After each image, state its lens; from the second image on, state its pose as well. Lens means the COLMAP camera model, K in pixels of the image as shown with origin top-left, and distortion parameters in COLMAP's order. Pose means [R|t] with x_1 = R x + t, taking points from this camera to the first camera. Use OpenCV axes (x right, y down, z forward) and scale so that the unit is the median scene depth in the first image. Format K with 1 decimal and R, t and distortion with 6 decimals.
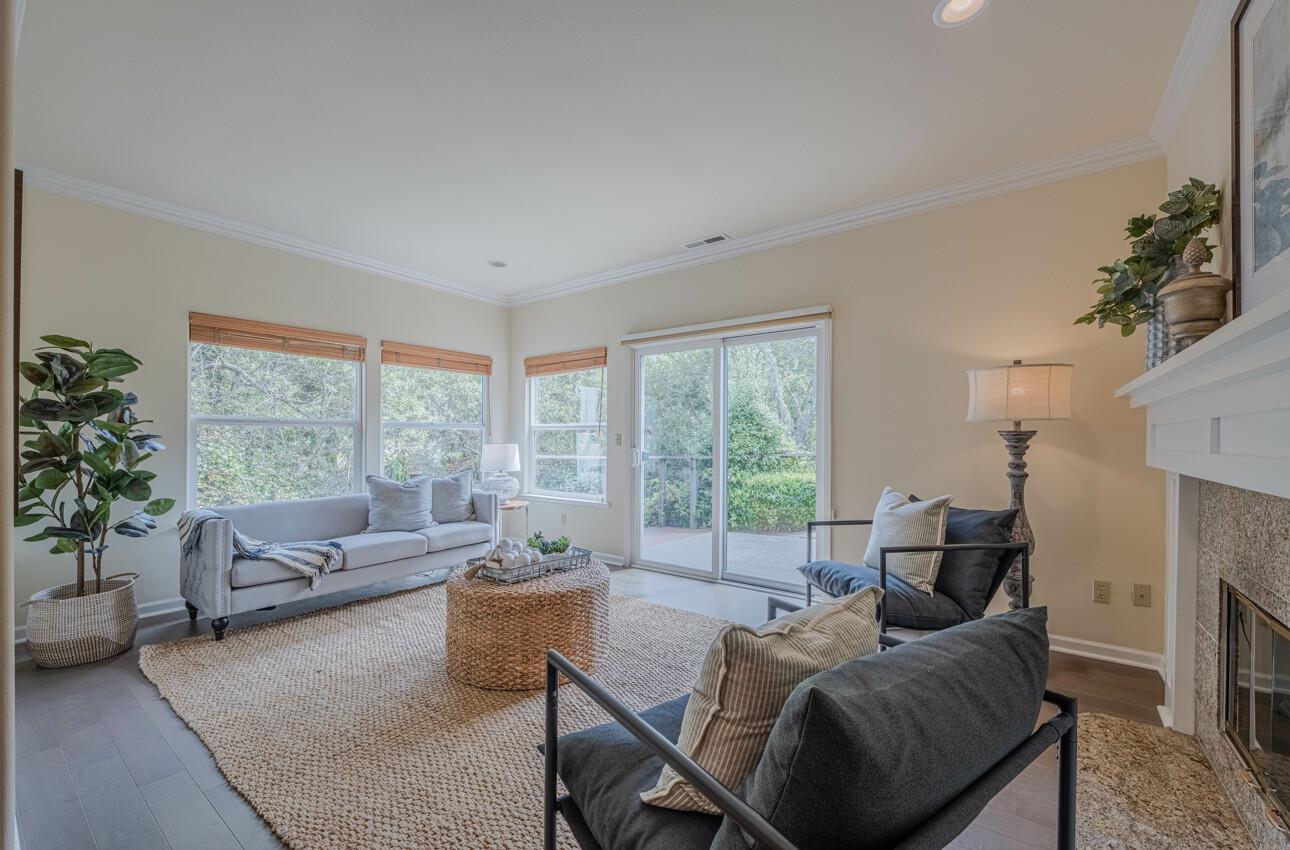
lens RADIAL K [[513.4, 0, 644.6], [0, 513.4, 438.5], [0, 0, 1]] dist [0.000937, -0.002146]
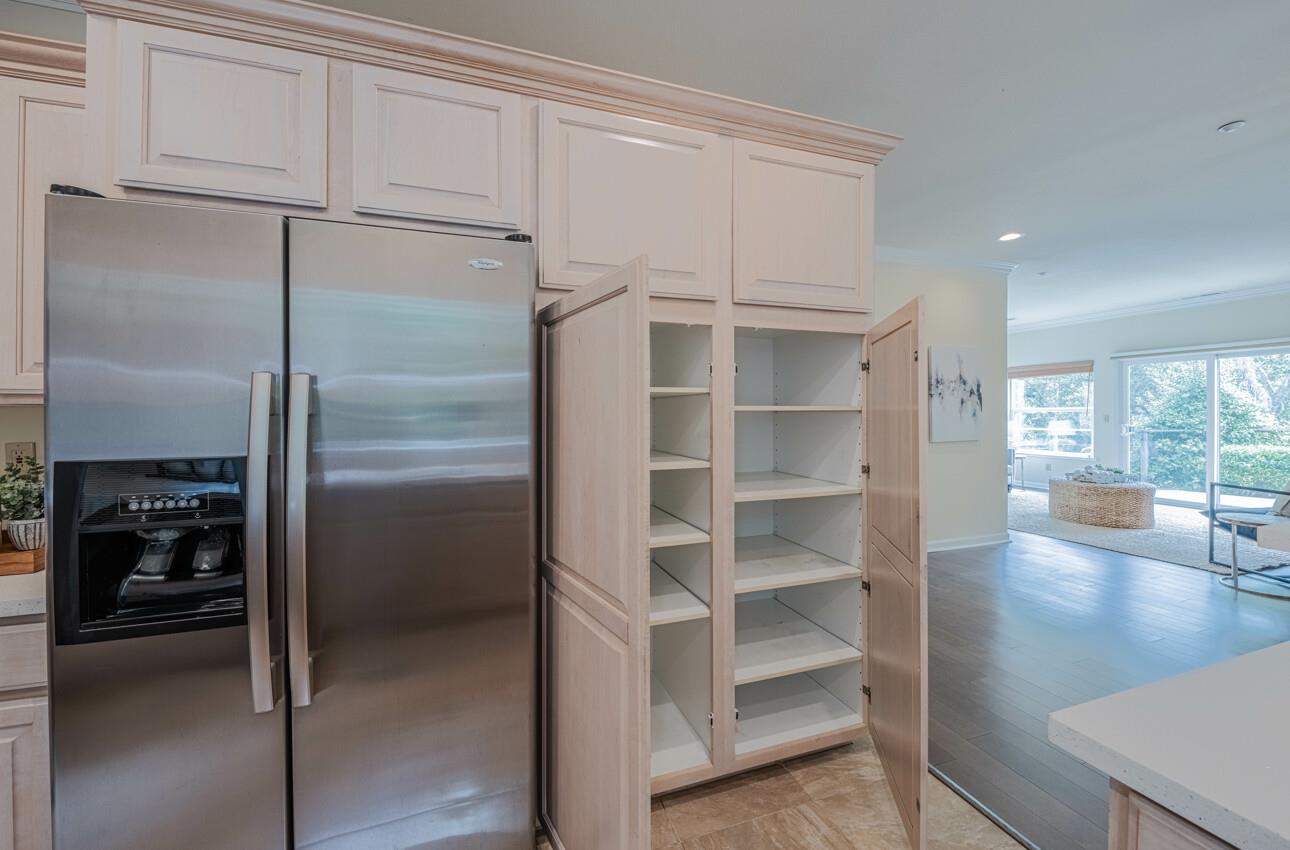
lens RADIAL K [[476.5, 0, 602.3], [0, 476.5, 412.2], [0, 0, 1]] dist [-0.002626, -0.000643]
pose [[0.802059, -0.004973, -0.597225, -0.464110], [0.007998, 0.999965, 0.002415, -0.035398], [0.597192, -0.006714, 0.802070, -1.210401]]
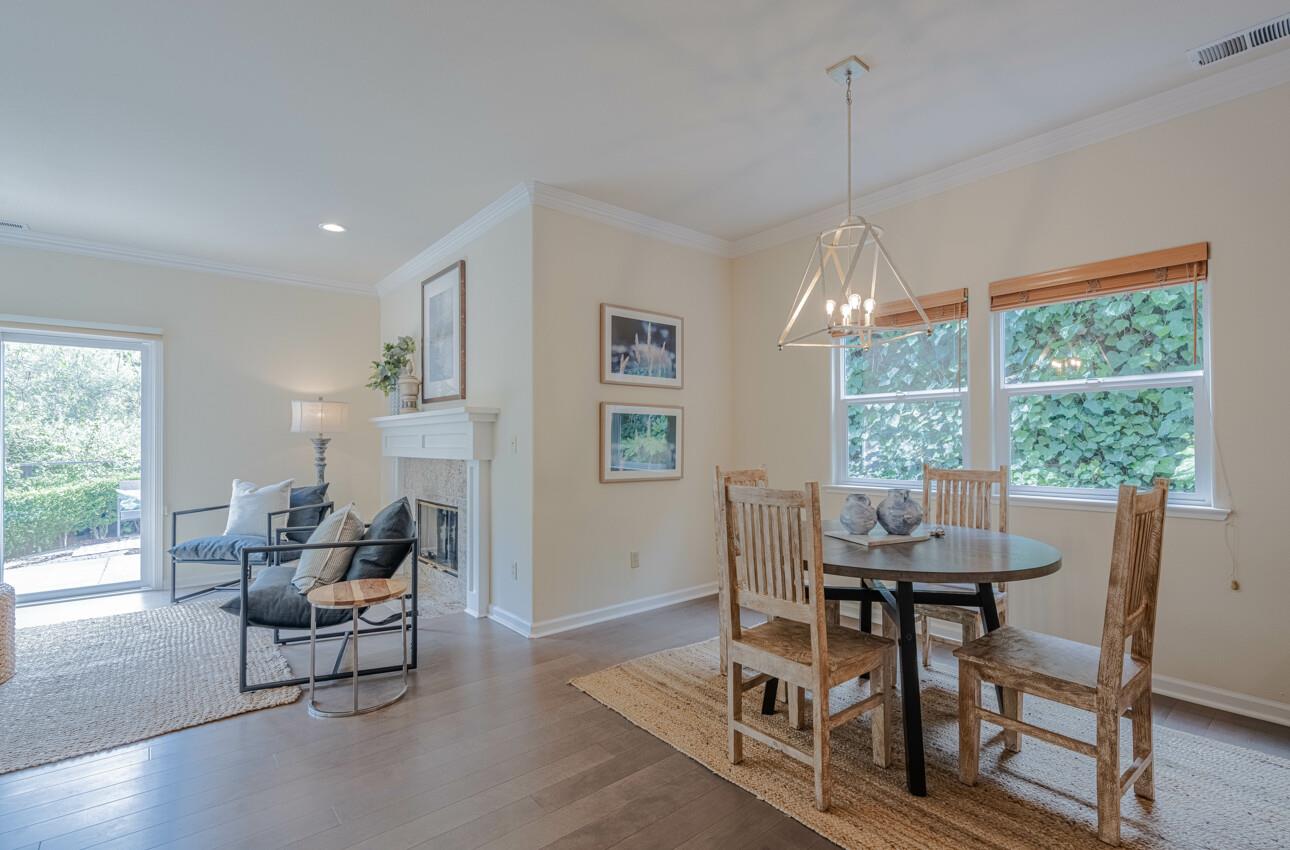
lens RADIAL K [[579.6, 0, 651.9], [0, 579.6, 420.8], [0, 0, 1]] dist [0.004463, 0.000282]
pose [[0.196471, 0.032752, 0.979962, -0.596240], [0.006425, 0.999377, -0.034689, -0.000358], [-0.980489, 0.013112, 0.196138, -0.286590]]
